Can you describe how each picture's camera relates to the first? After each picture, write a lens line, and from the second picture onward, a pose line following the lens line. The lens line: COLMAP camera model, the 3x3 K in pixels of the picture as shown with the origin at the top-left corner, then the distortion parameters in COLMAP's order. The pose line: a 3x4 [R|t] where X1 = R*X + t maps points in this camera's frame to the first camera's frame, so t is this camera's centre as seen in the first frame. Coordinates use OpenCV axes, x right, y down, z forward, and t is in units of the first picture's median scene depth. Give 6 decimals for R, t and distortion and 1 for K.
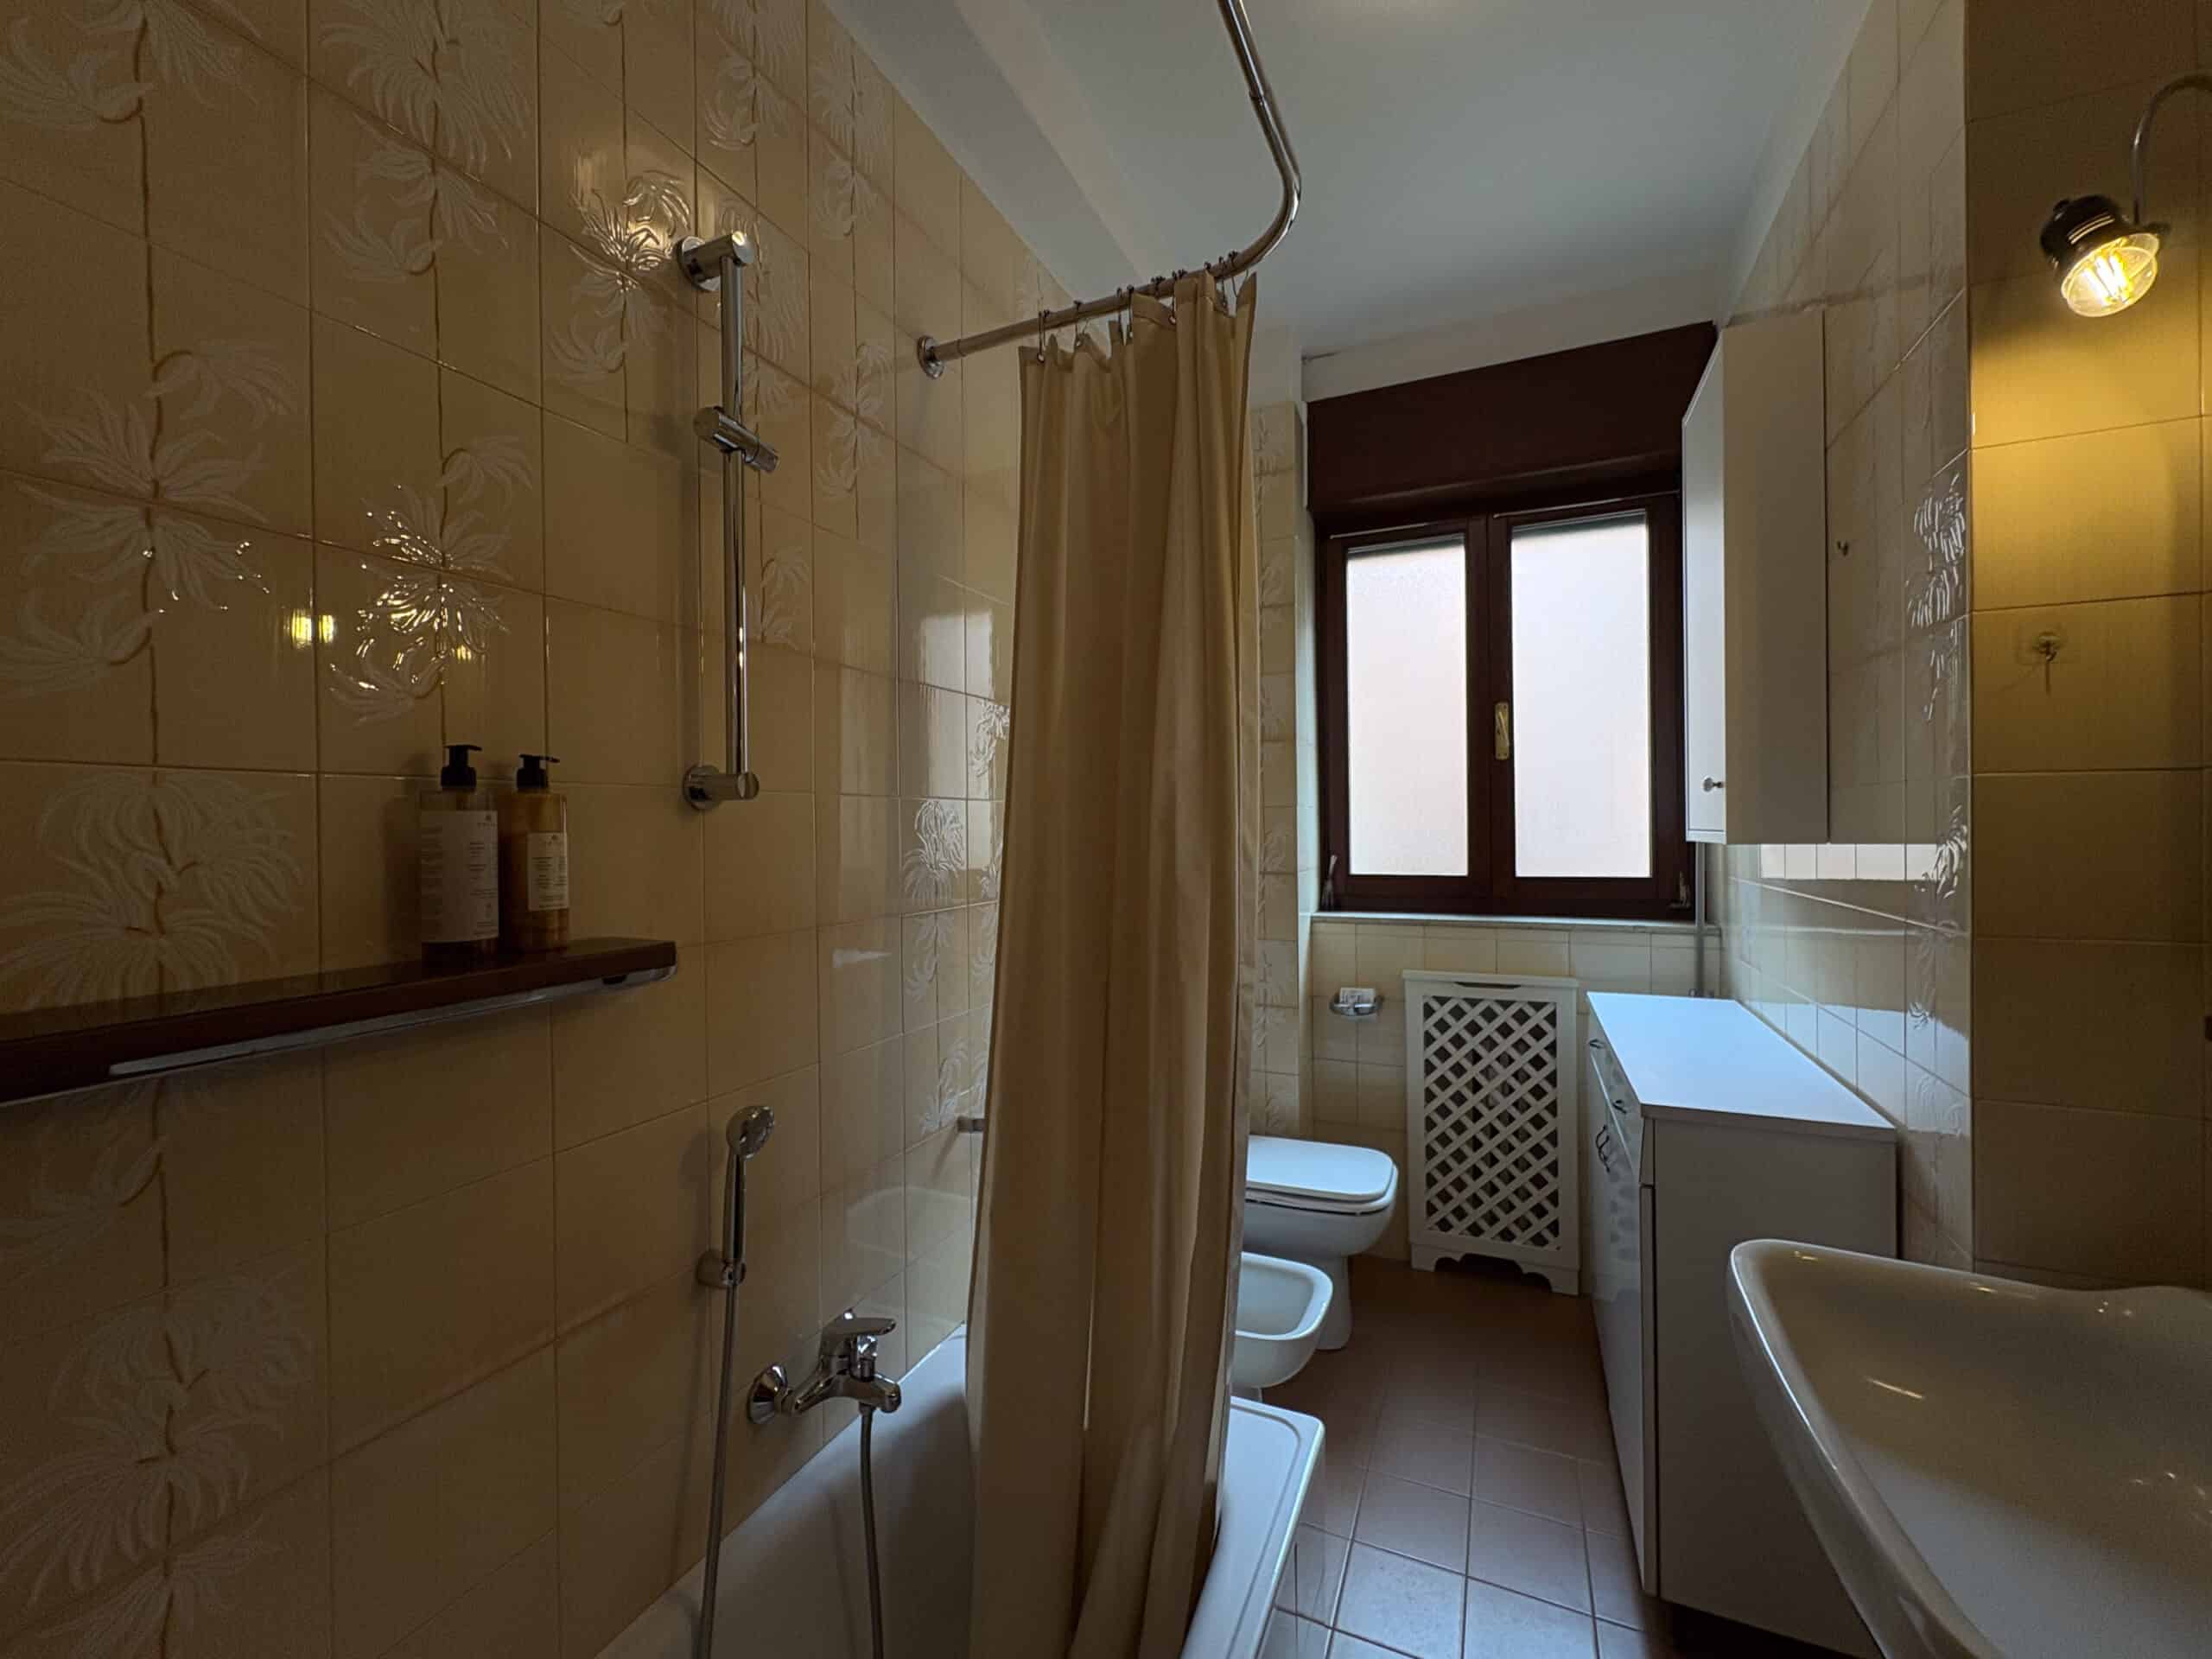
lens RADIAL K [[881.2, 0, 1105.4], [0, 881.2, 831.1], [0, 0, 1]] dist [0.001399, -0.000330]
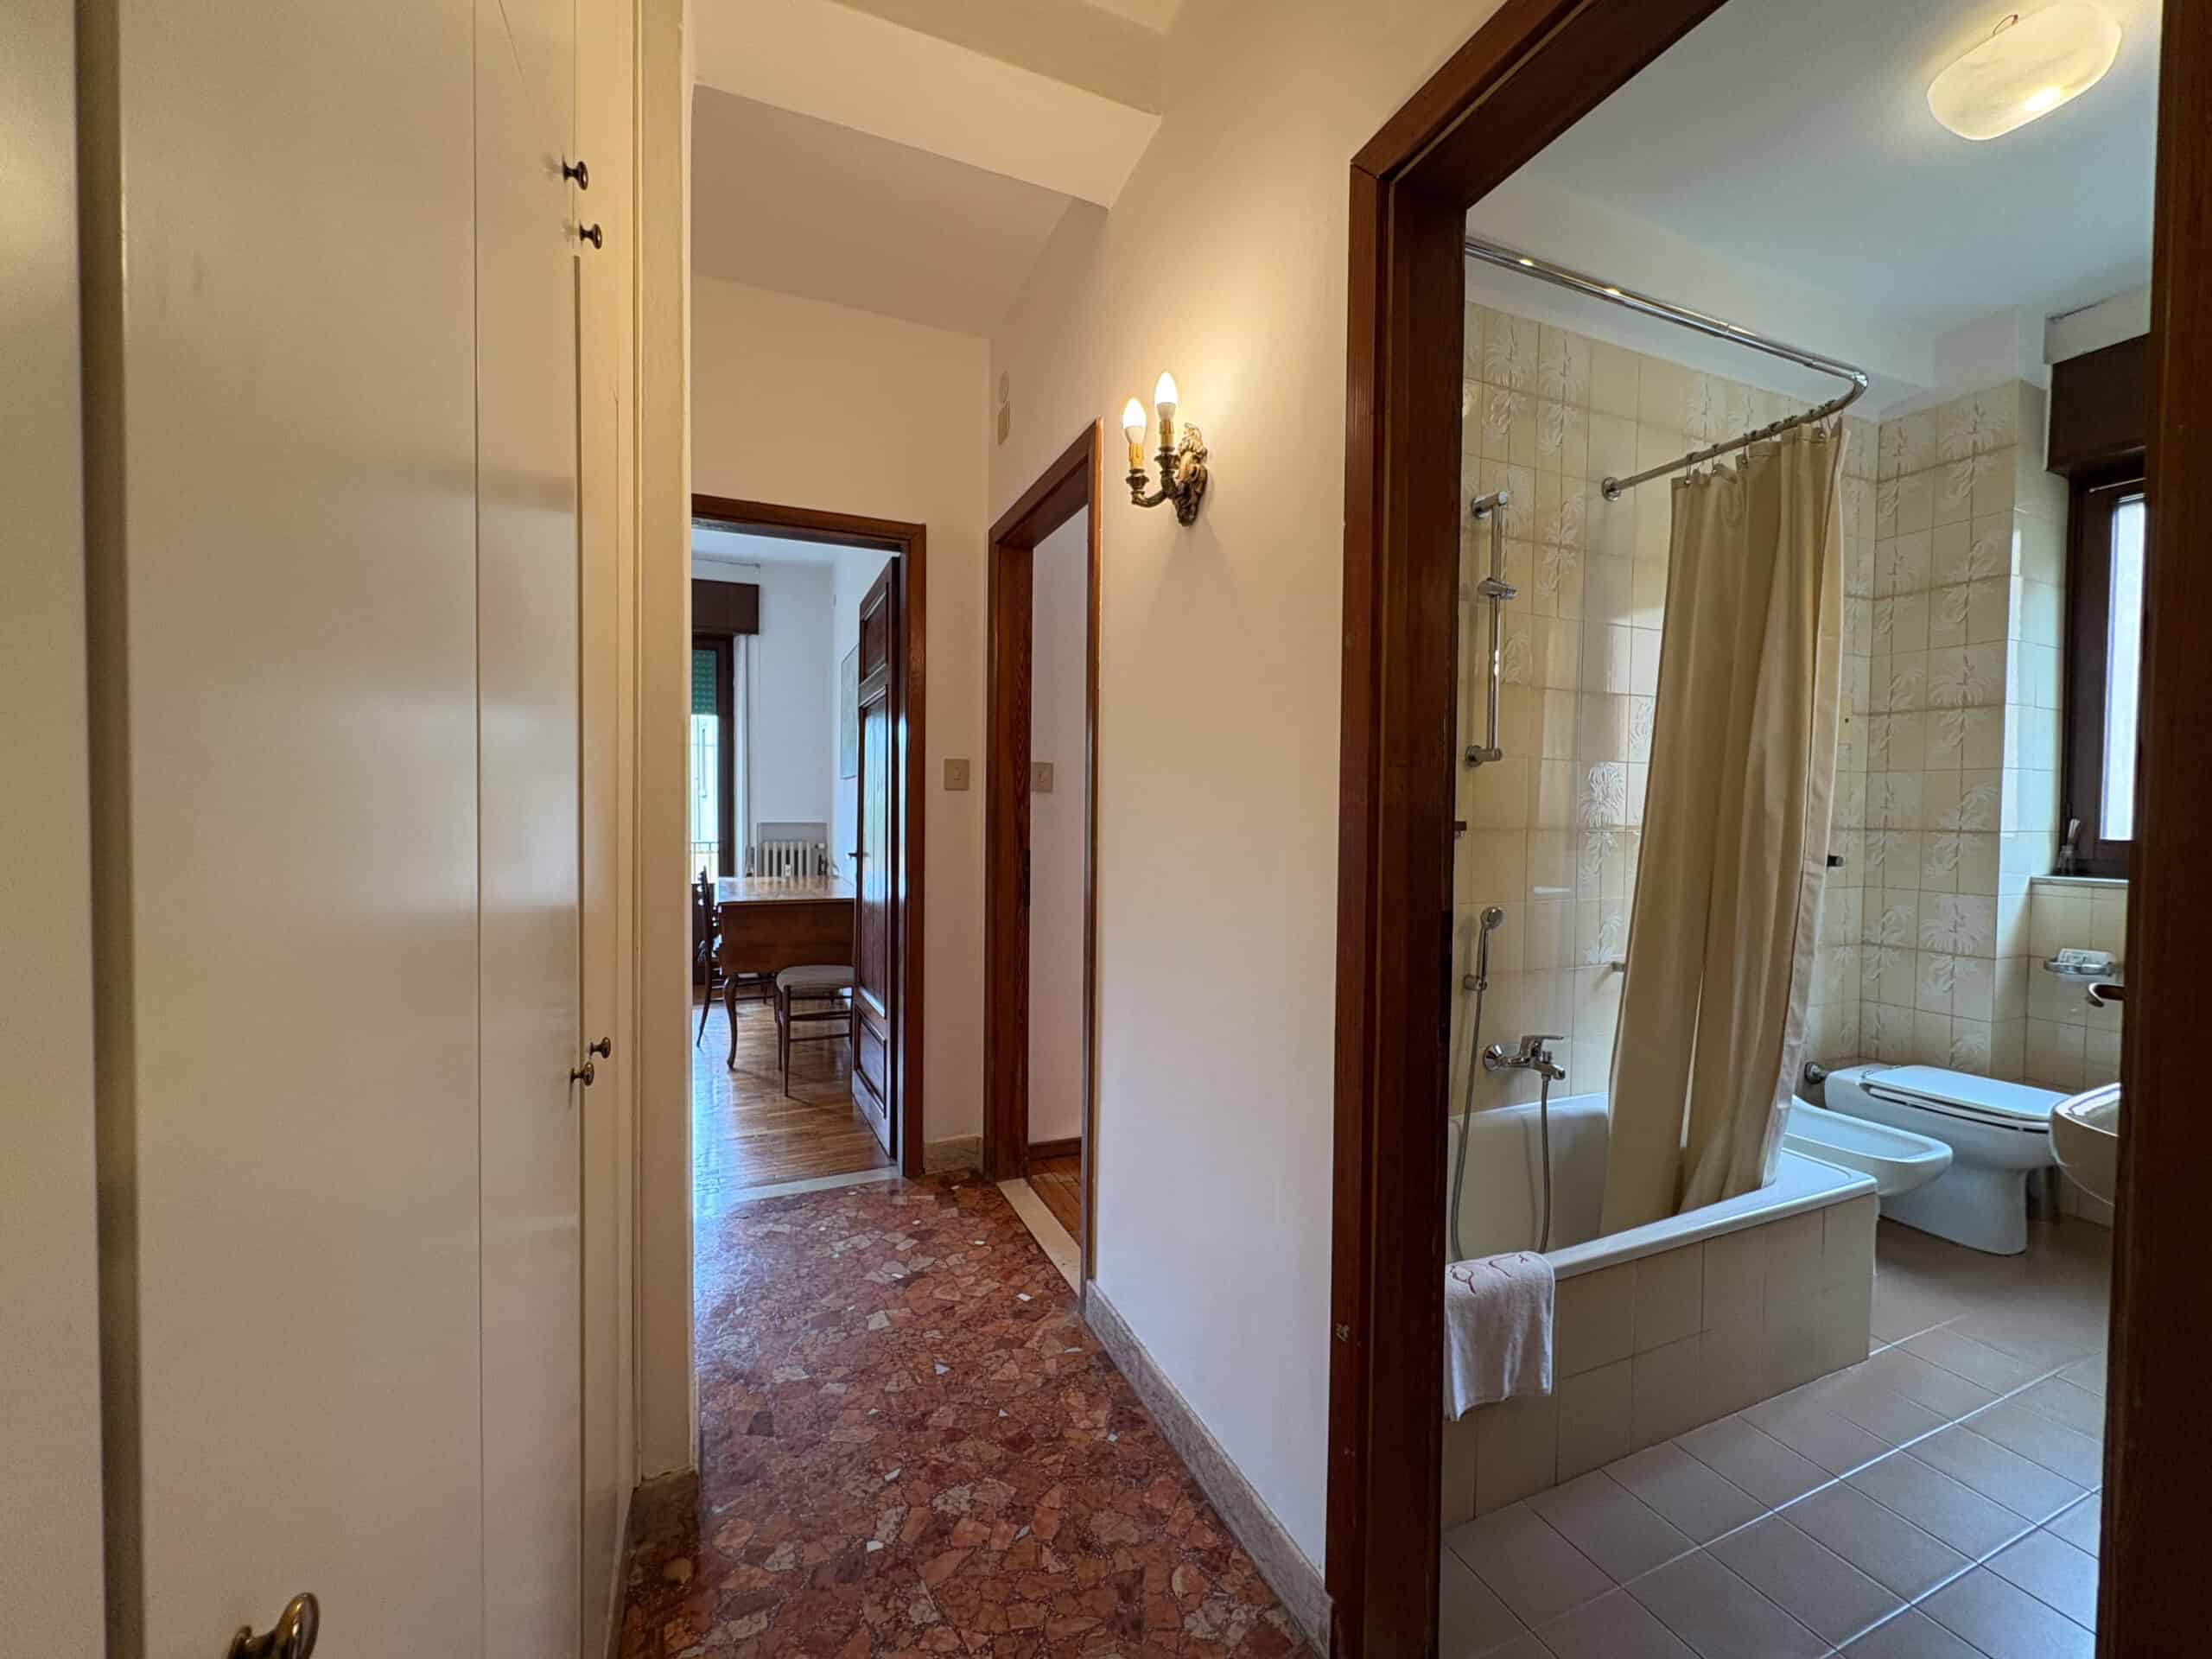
lens RADIAL K [[881.2, 0, 1112.0], [0, 881.2, 830.9], [0, 0, 1]] dist [0.001399, -0.000330]
pose [[0.738844, 0.037272, -0.672845, 0.259761], [-0.020642, 0.999252, 0.032687, 0.061018], [0.673561, -0.010262, 0.739061, -0.900110]]
